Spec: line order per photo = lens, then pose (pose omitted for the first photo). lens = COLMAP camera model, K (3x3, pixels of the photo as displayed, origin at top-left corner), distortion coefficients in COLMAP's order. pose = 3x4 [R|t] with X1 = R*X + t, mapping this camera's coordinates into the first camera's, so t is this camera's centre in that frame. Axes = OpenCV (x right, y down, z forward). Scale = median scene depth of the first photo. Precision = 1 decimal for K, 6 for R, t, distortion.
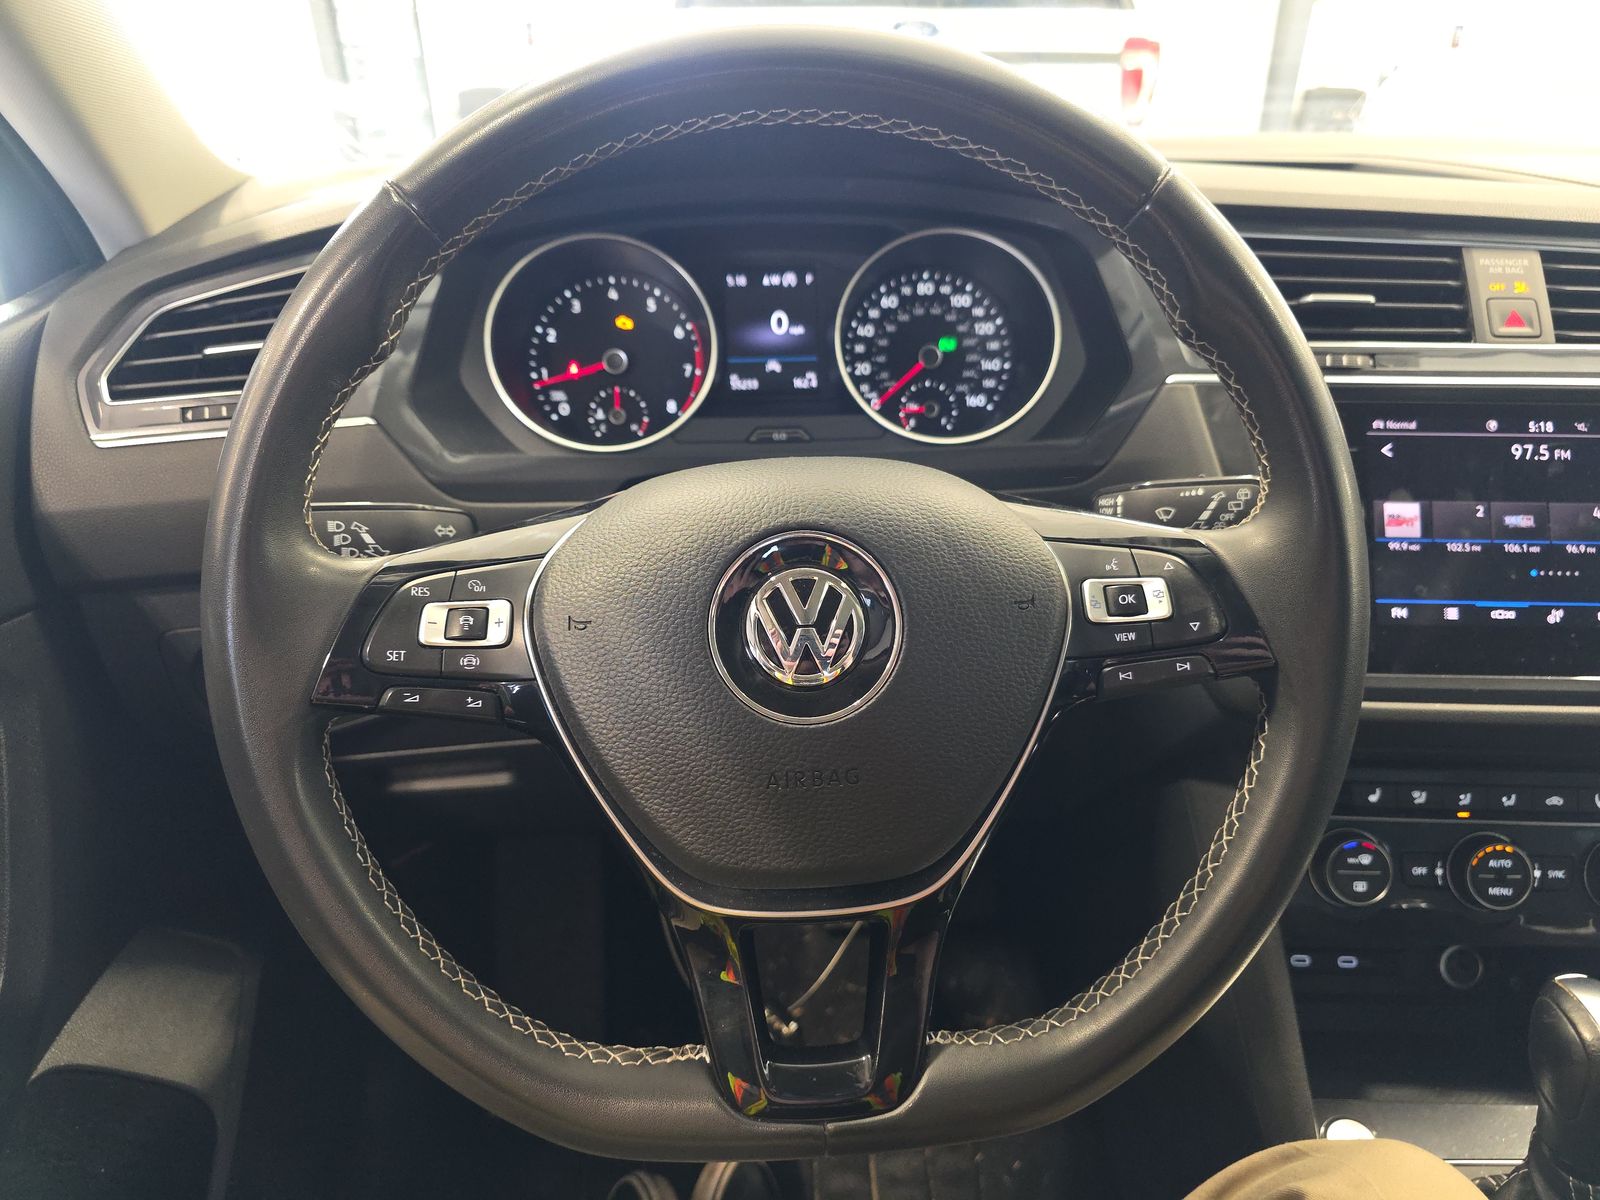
lens RADIAL K [[1063.9, 0, 806.2], [0, 1063.9, 605.5], [0, 0, 1]] dist [0.039140, -0.025275]
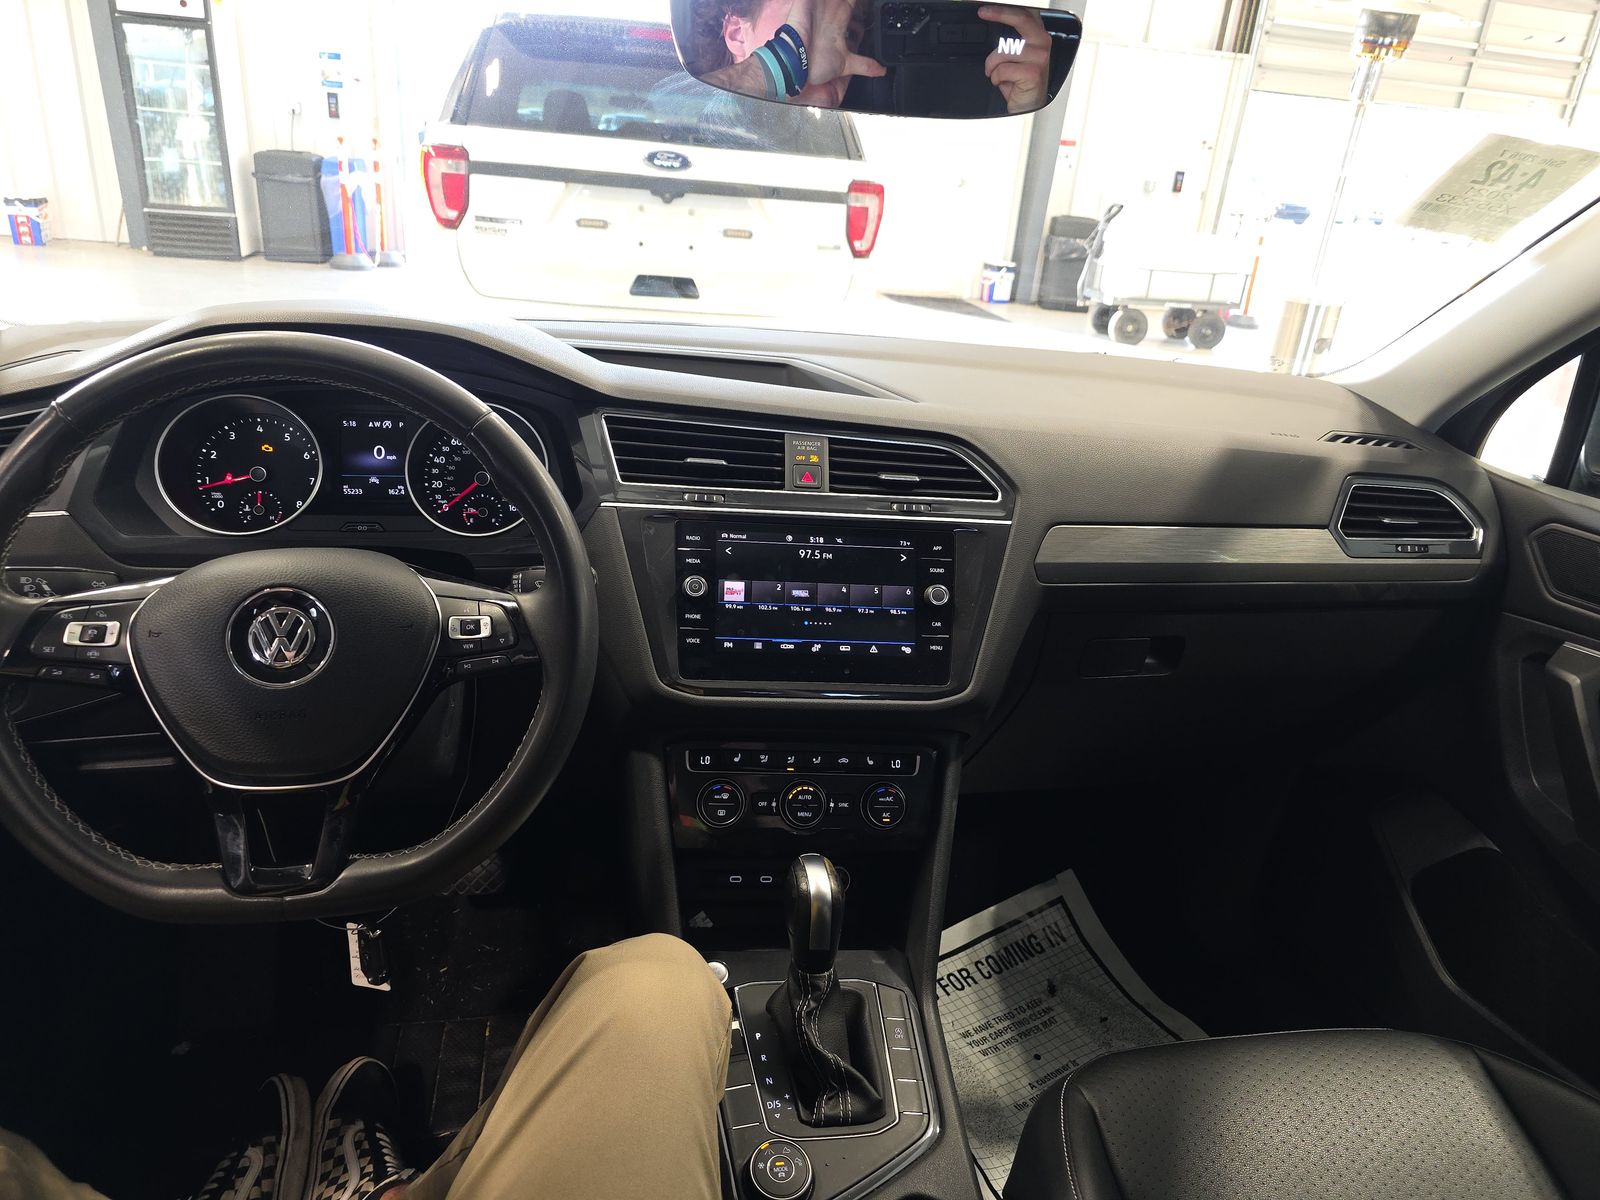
lens RADIAL K [[1063.9, 0, 804.1], [0, 1063.9, 594.0], [0, 0, 1]] dist [0.039140, -0.025275]
pose [[0.986655, 0.021399, 0.161411, 0.334474], [-0.009949, 0.997397, -0.071413, 0.038553], [-0.162519, 0.068854, 0.984300, -0.588608]]
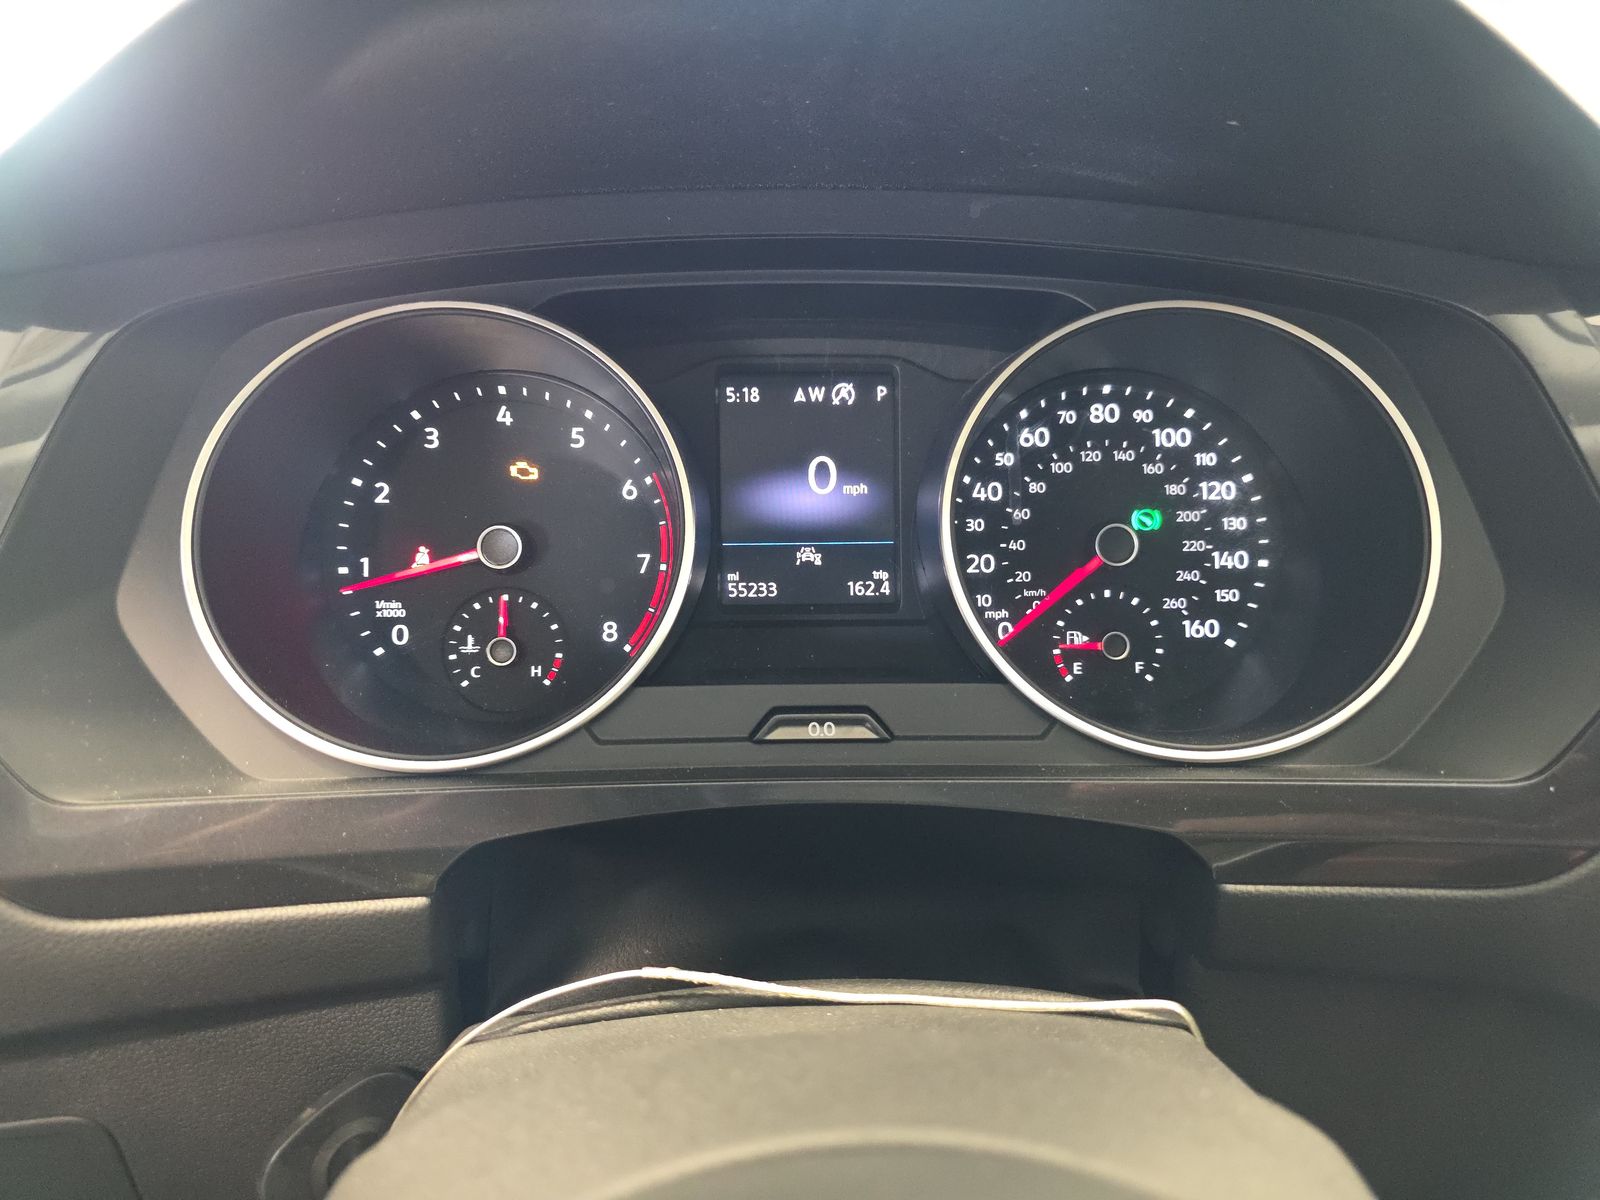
lens RADIAL K [[1063.9, 0, 801.3], [0, 1063.9, 599.2], [0, 0, 1]] dist [0.039140, -0.025275]
pose [[0.999289, 0.021685, -0.030832, -0.018530], [-0.023913, 0.996985, -0.073821, -0.168645], [0.029138, 0.074506, 0.996795, 0.494749]]
